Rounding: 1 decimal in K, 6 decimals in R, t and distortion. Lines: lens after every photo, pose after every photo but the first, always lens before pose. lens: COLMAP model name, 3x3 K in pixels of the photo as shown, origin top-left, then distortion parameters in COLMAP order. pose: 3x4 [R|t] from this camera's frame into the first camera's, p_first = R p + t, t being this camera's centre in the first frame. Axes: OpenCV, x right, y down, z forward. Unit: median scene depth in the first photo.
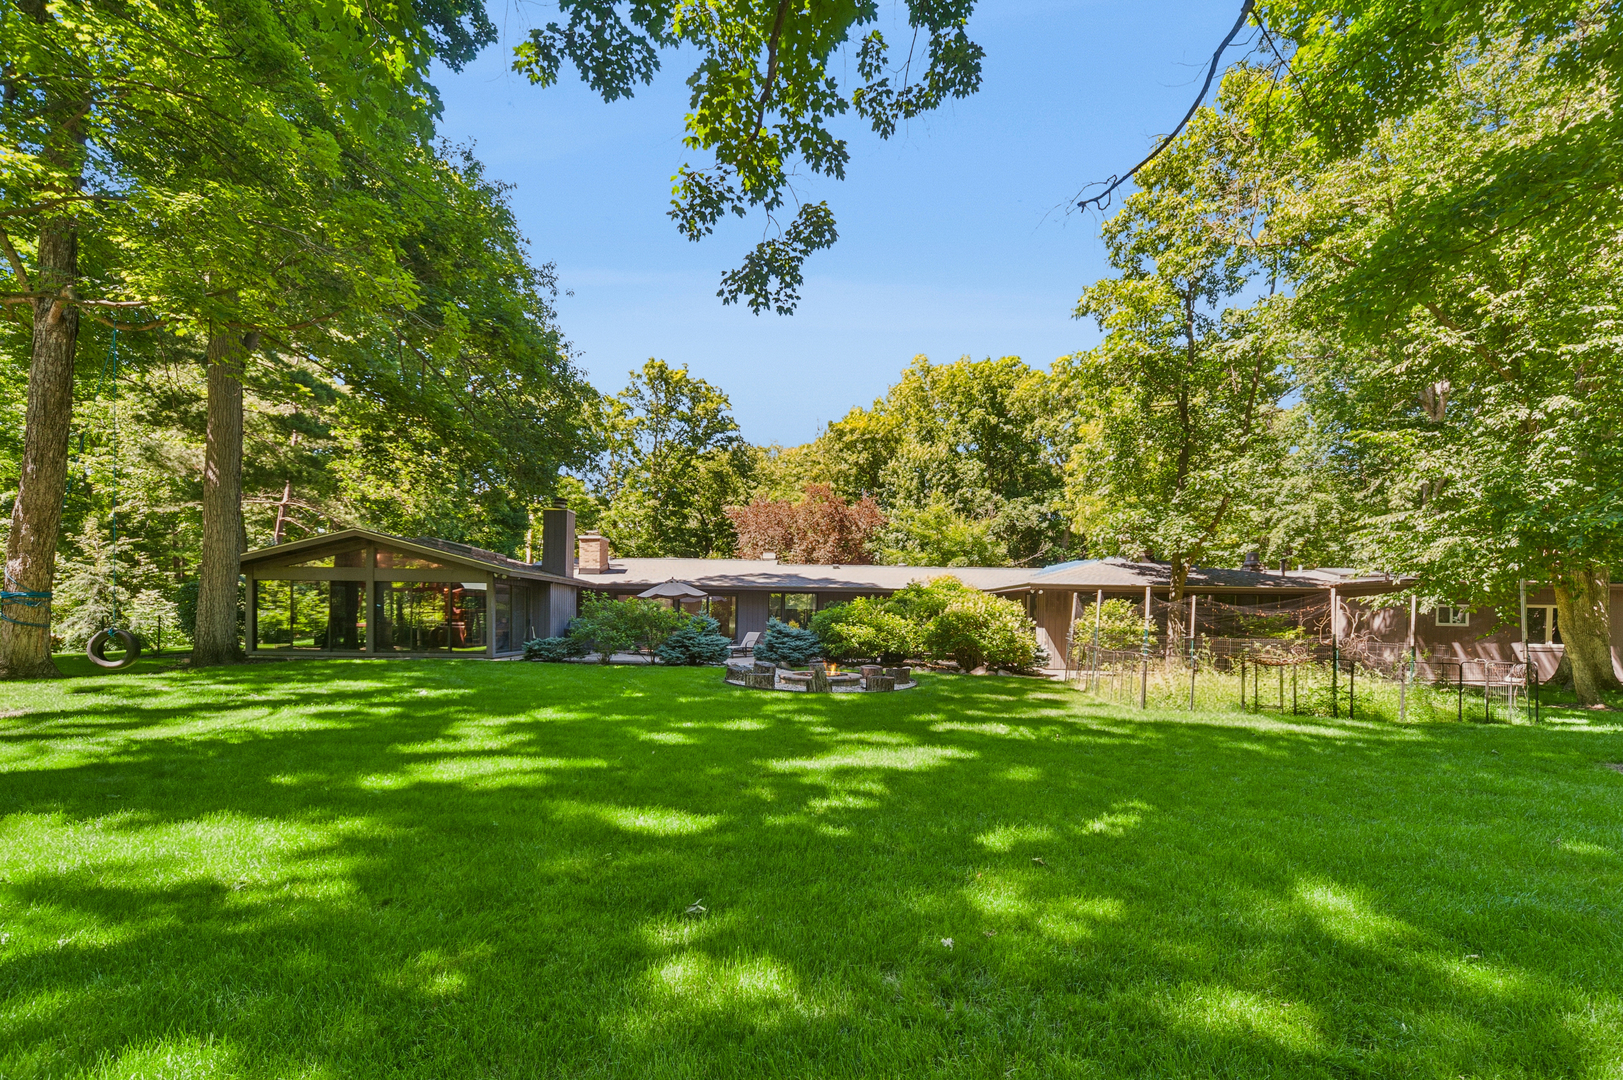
lens RADIAL K [[654.4, 0, 811.6], [0, 654.4, 540.0], [0, 0, 1]] dist [-0.000065, 0.000000]
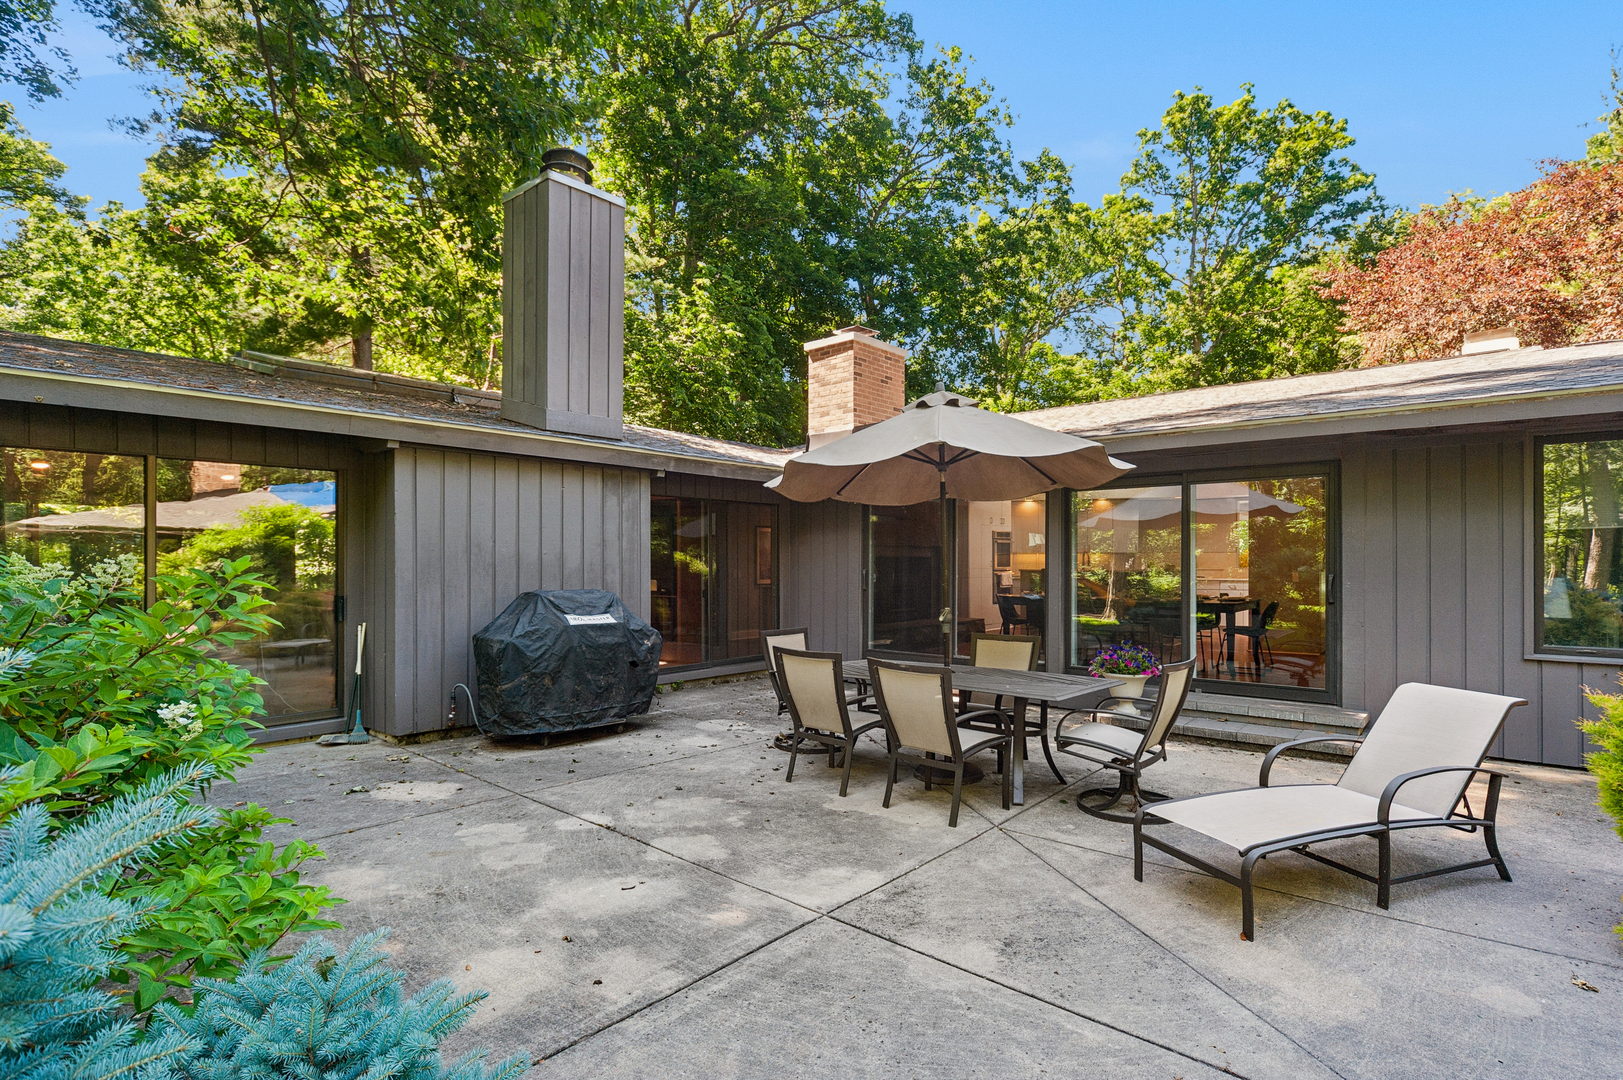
lens RADIAL K [[844.7, 0, 811.7], [0, 844.7, 540.2], [0, 0, 1]] dist [0.000535, -0.000120]
pose [[0.757743, -0.012620, -0.652431, -0.021512], [0.070235, 0.995582, 0.062314, 0.025336], [0.648763, -0.093041, 0.755282, 0.233394]]
